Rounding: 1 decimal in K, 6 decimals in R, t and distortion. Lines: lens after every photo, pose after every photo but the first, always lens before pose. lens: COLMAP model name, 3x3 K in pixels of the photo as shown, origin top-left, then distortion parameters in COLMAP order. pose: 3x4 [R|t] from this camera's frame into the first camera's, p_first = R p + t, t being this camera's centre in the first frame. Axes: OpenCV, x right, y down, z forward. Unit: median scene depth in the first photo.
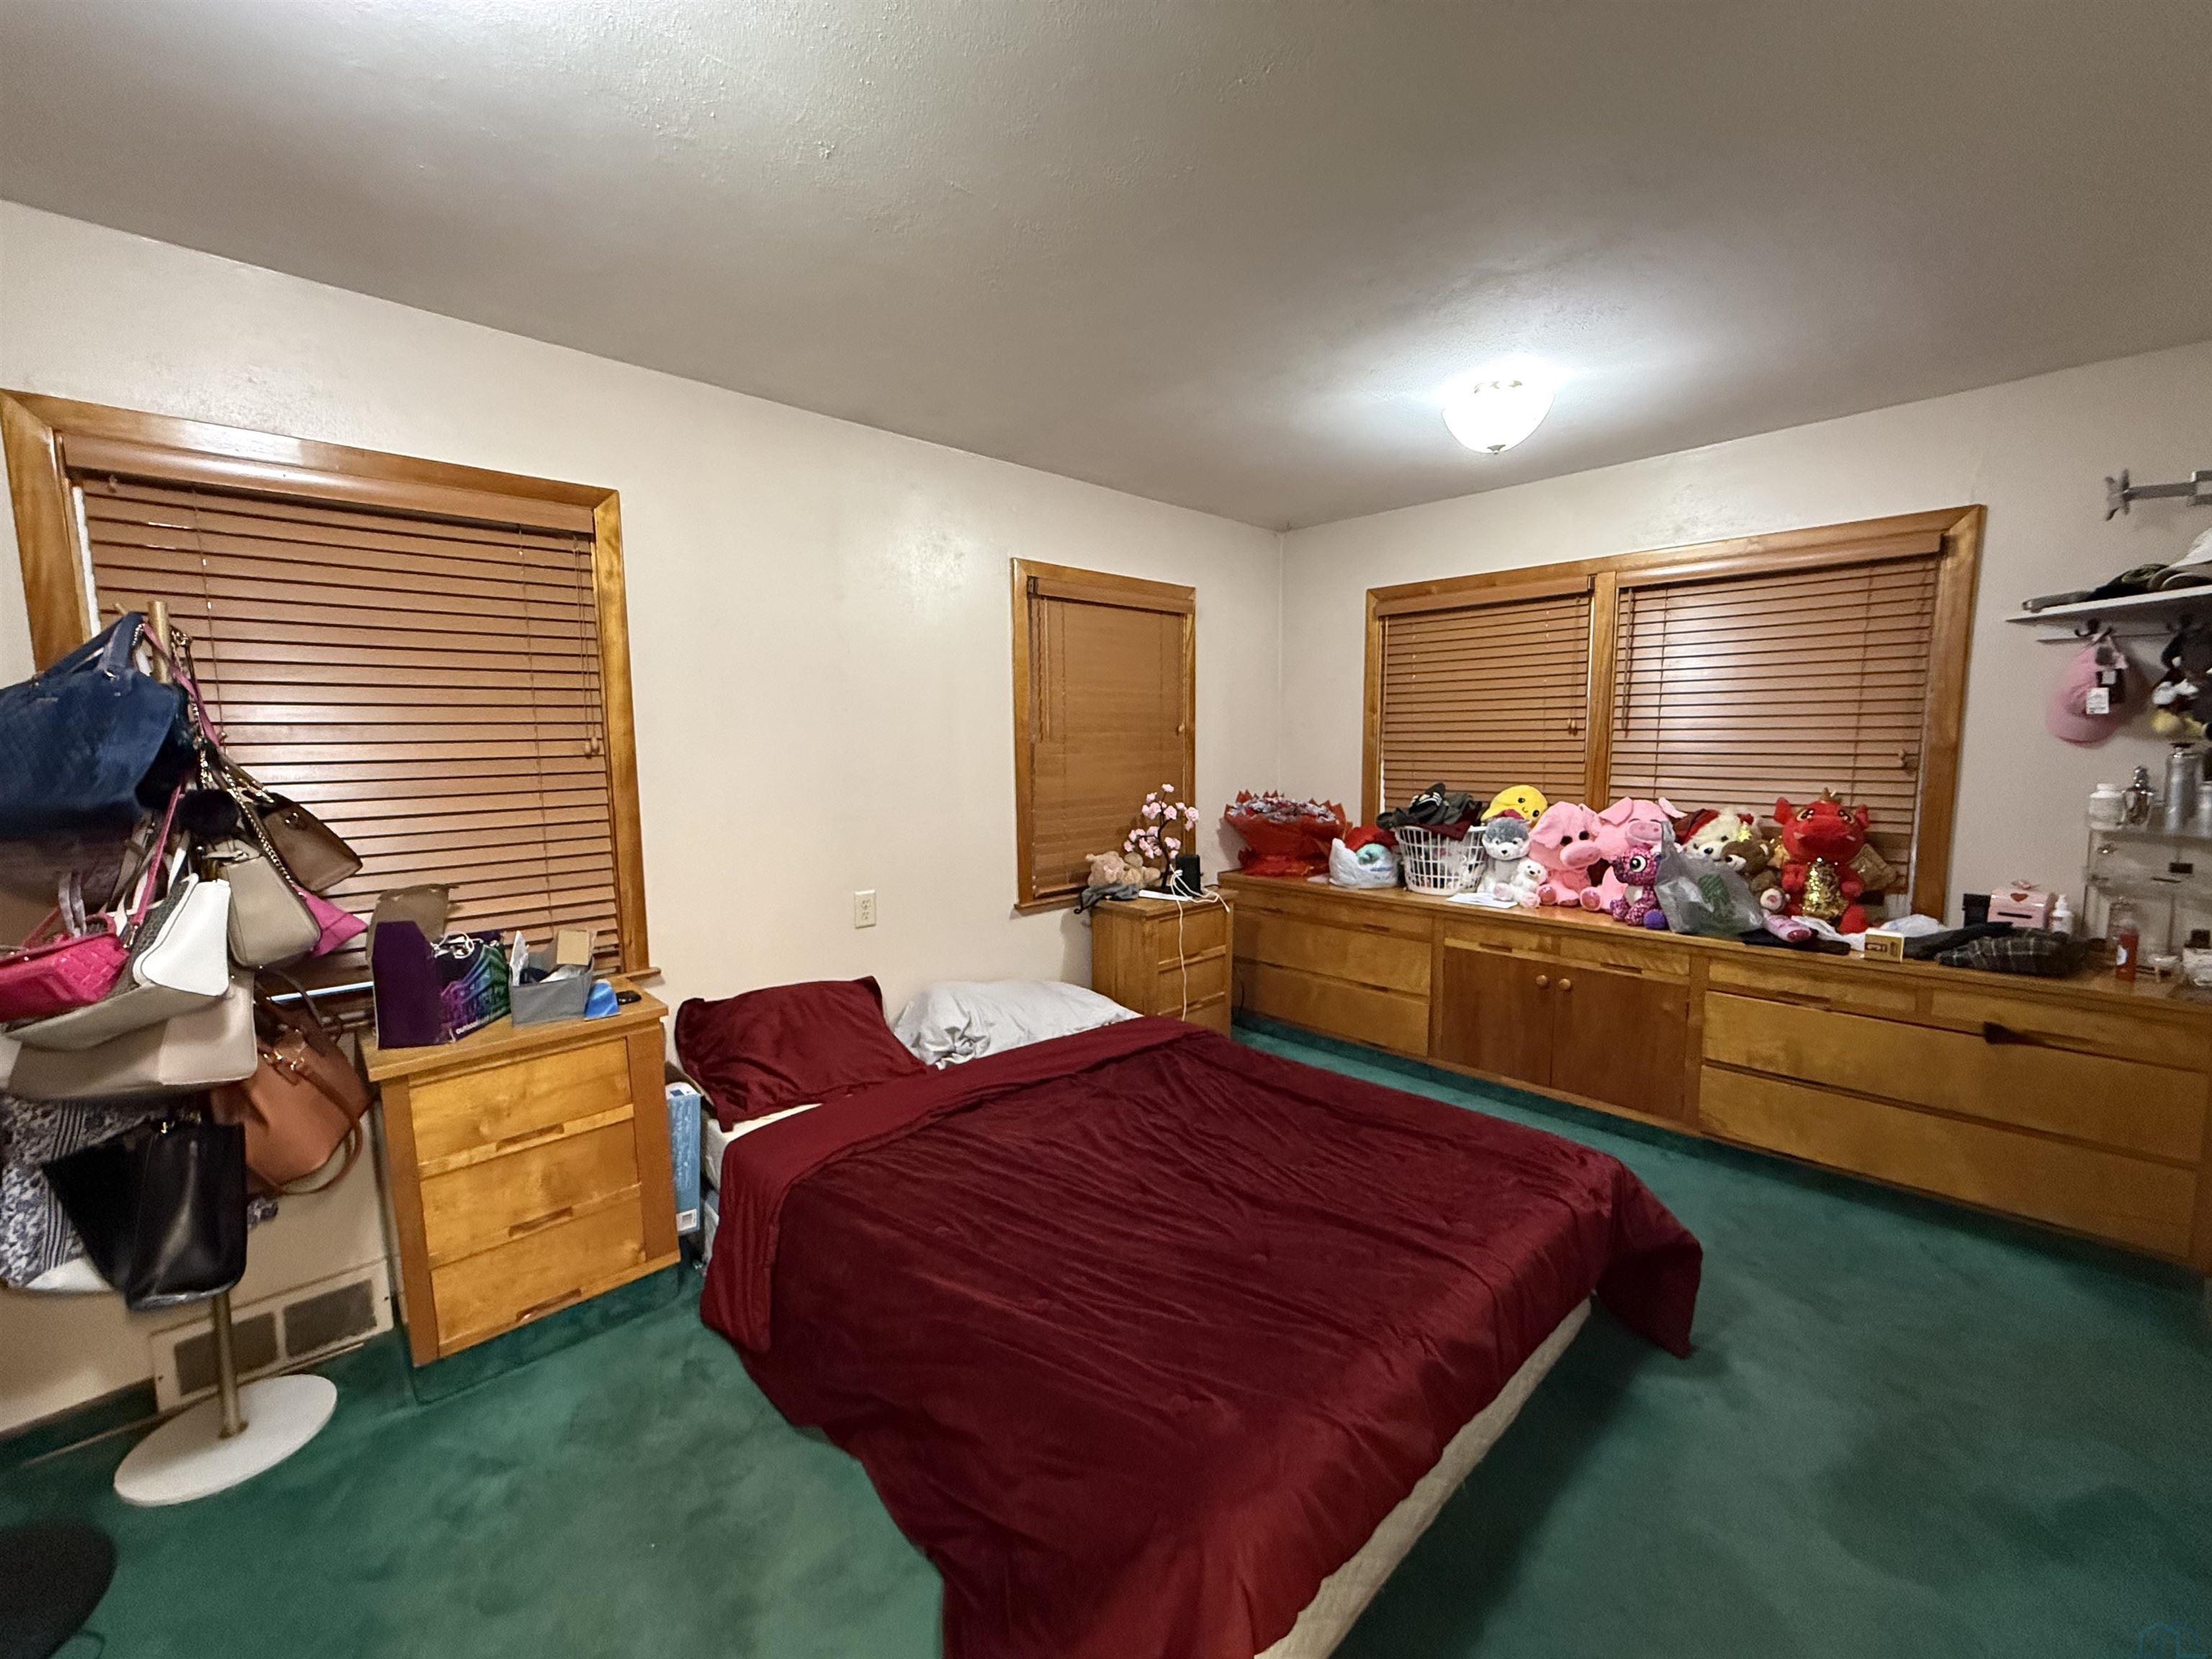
lens RADIAL K [[882.3, 0, 1097.4], [0, 882.3, 823.5], [0, 0, 1]] dist [0.000403, 0.000885]
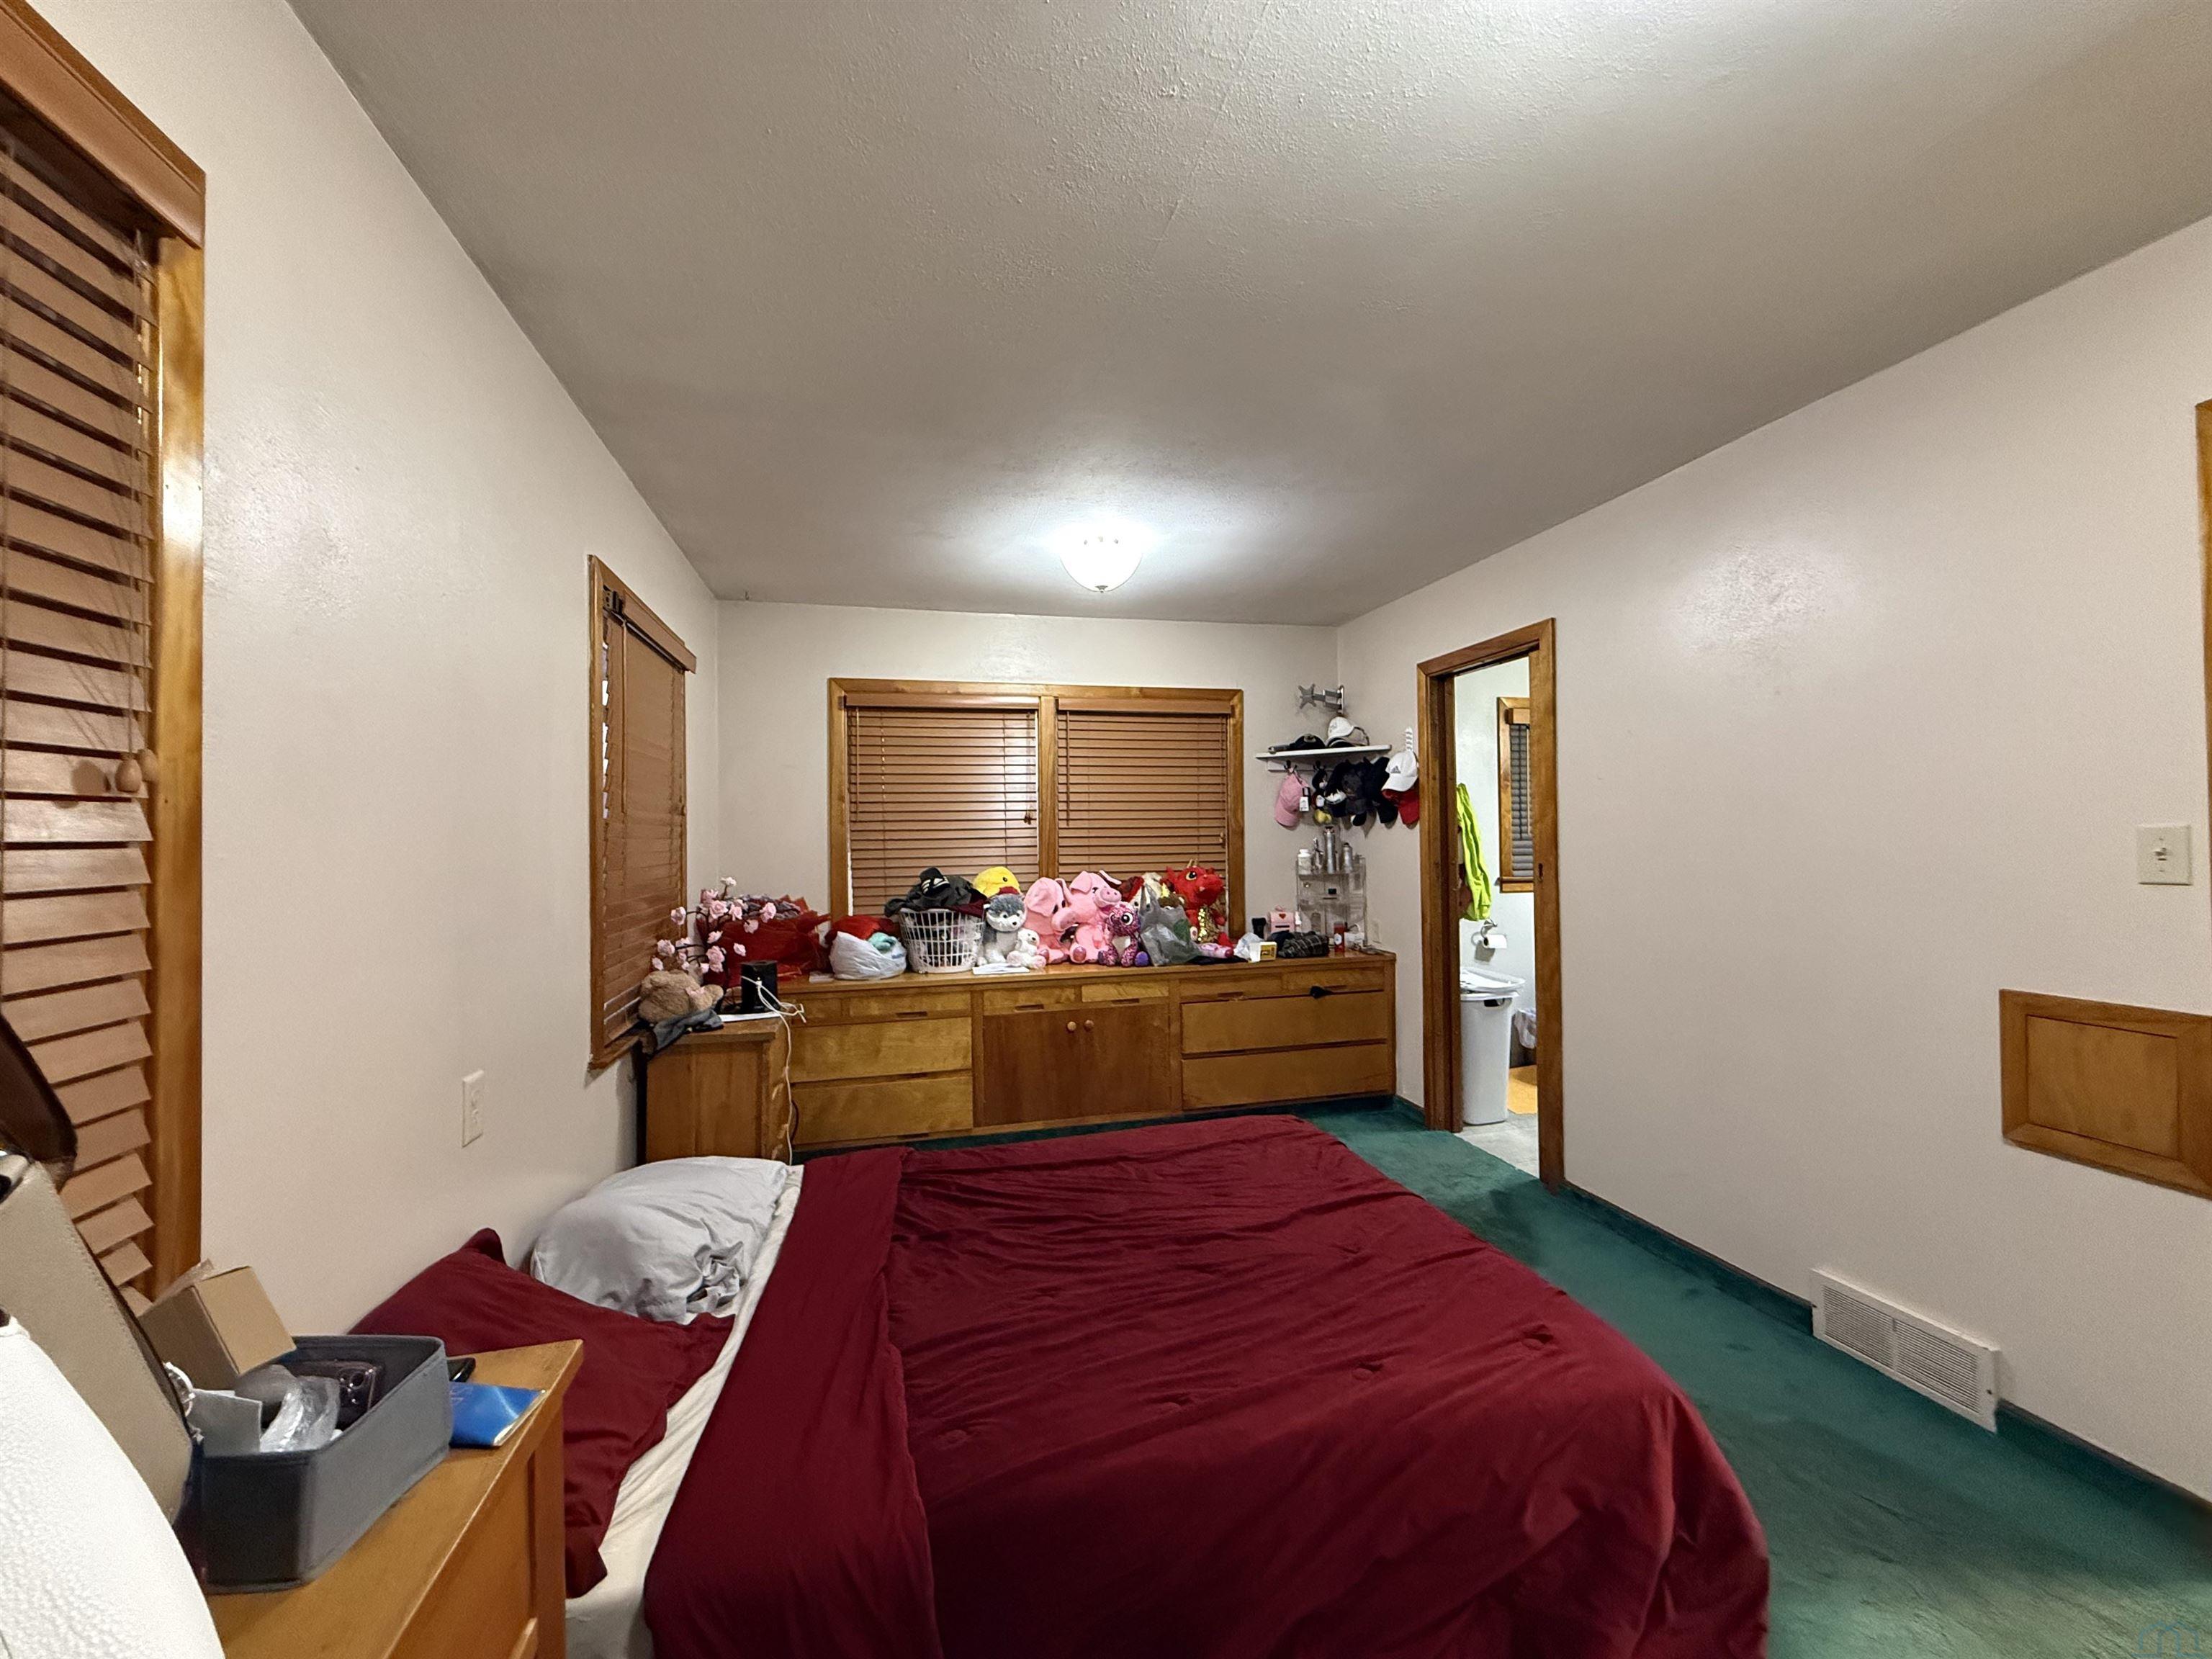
lens RADIAL K [[882.3, 0, 1110.9], [0, 882.3, 827.6], [0, 0, 1]] dist [0.000403, 0.000885]
pose [[0.496814, 0.012707, 0.867764, -0.486722], [0.094419, 0.993166, -0.068600, -0.001343], [-0.862706, 0.116015, 0.492219, 0.325756]]
